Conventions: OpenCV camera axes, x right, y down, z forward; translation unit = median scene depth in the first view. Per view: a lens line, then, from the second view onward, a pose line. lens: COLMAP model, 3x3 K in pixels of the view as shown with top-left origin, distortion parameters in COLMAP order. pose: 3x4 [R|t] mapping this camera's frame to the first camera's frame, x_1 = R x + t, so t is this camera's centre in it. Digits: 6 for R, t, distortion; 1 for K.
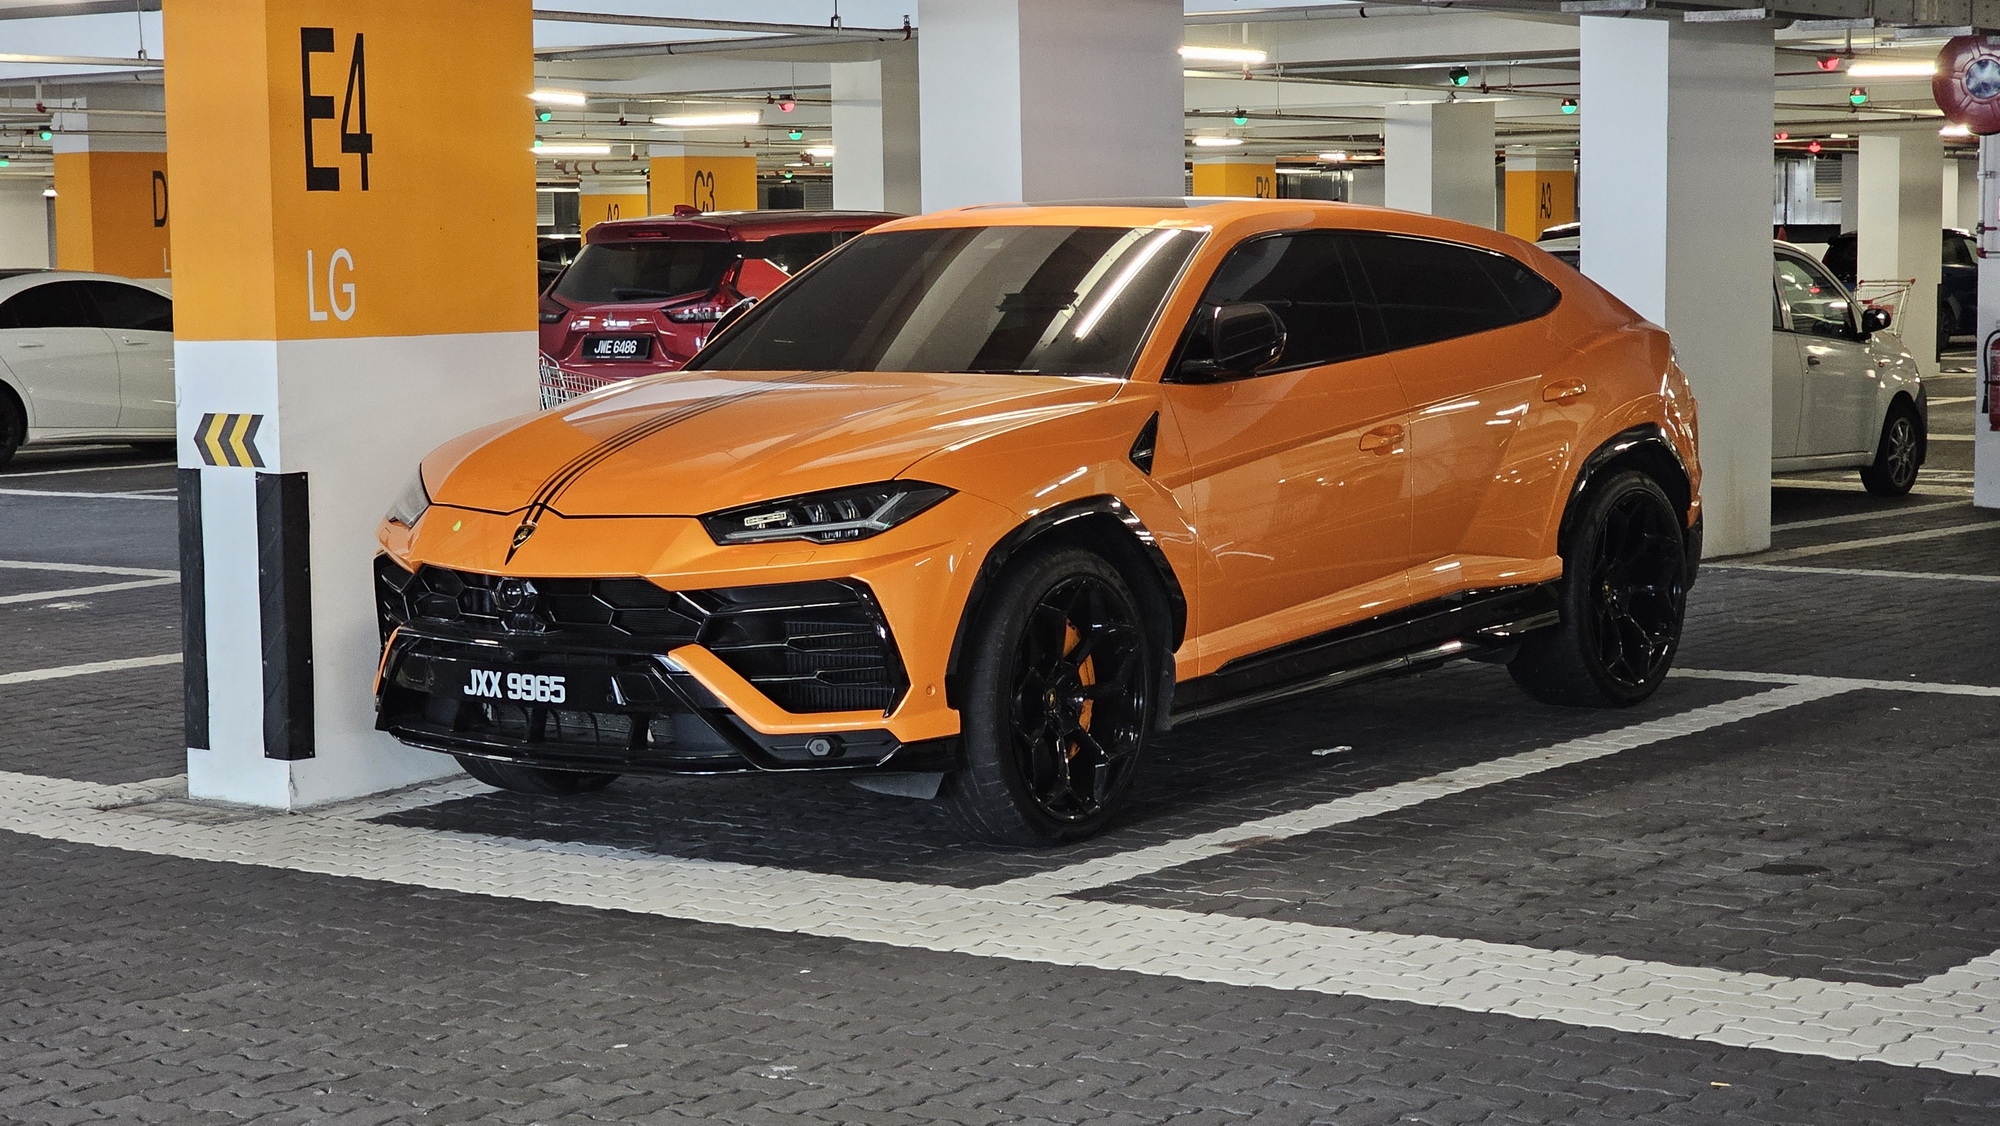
lens RADIAL K [[3886.6, 0, 1001.7], [0, 3886.6, 615.5], [0, 0, 1]] dist [-0.703440, 8.590578]
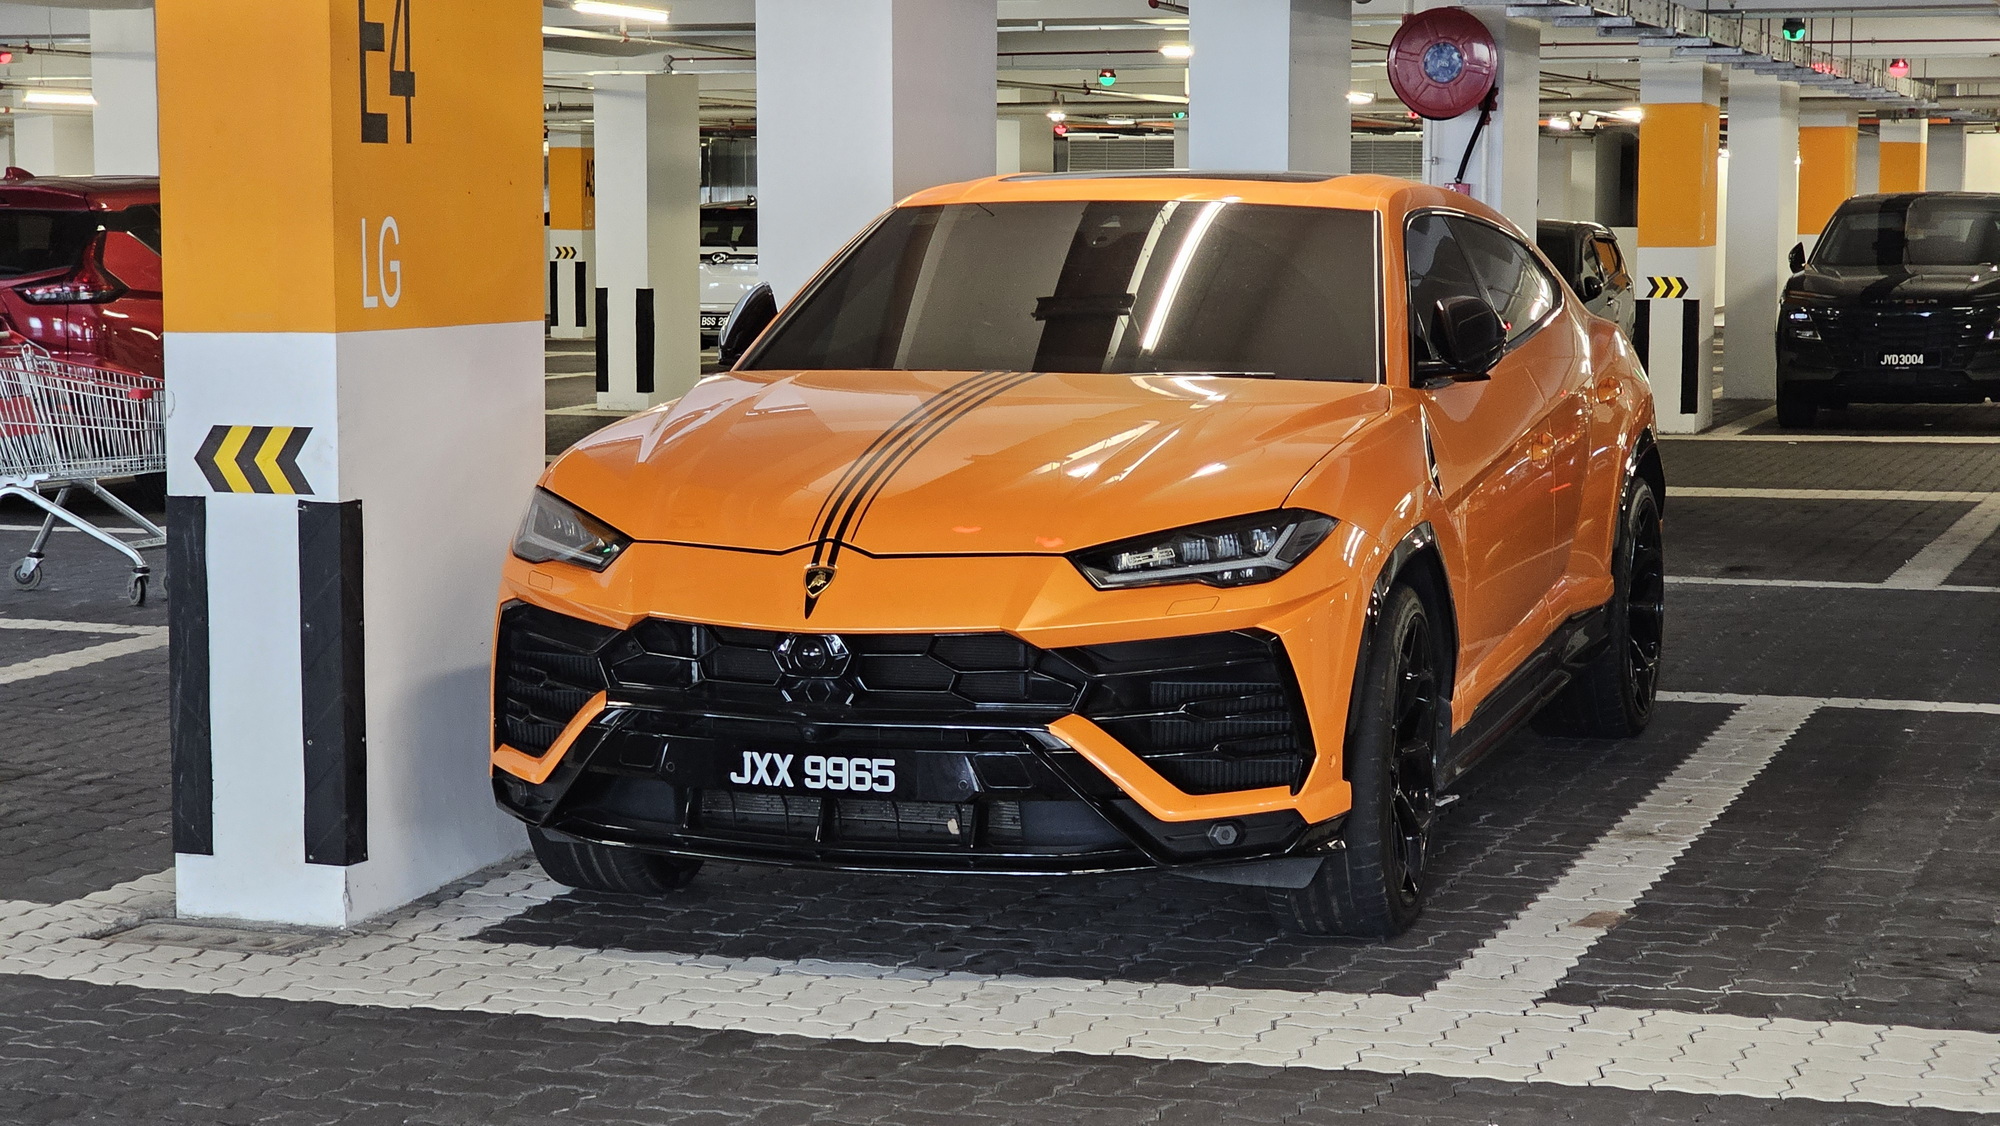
lens RADIAL K [[3886.6, 0, 1001.7], [0, 3886.6, 615.5], [0, 0, 1]] dist [-0.703440, 8.590578]
pose [[0.951498, -0.021200, 0.306923, -0.331774], [0.019579, 0.999773, 0.008358, -0.019515], [-0.307031, -0.001943, 0.951698, 0.231716]]
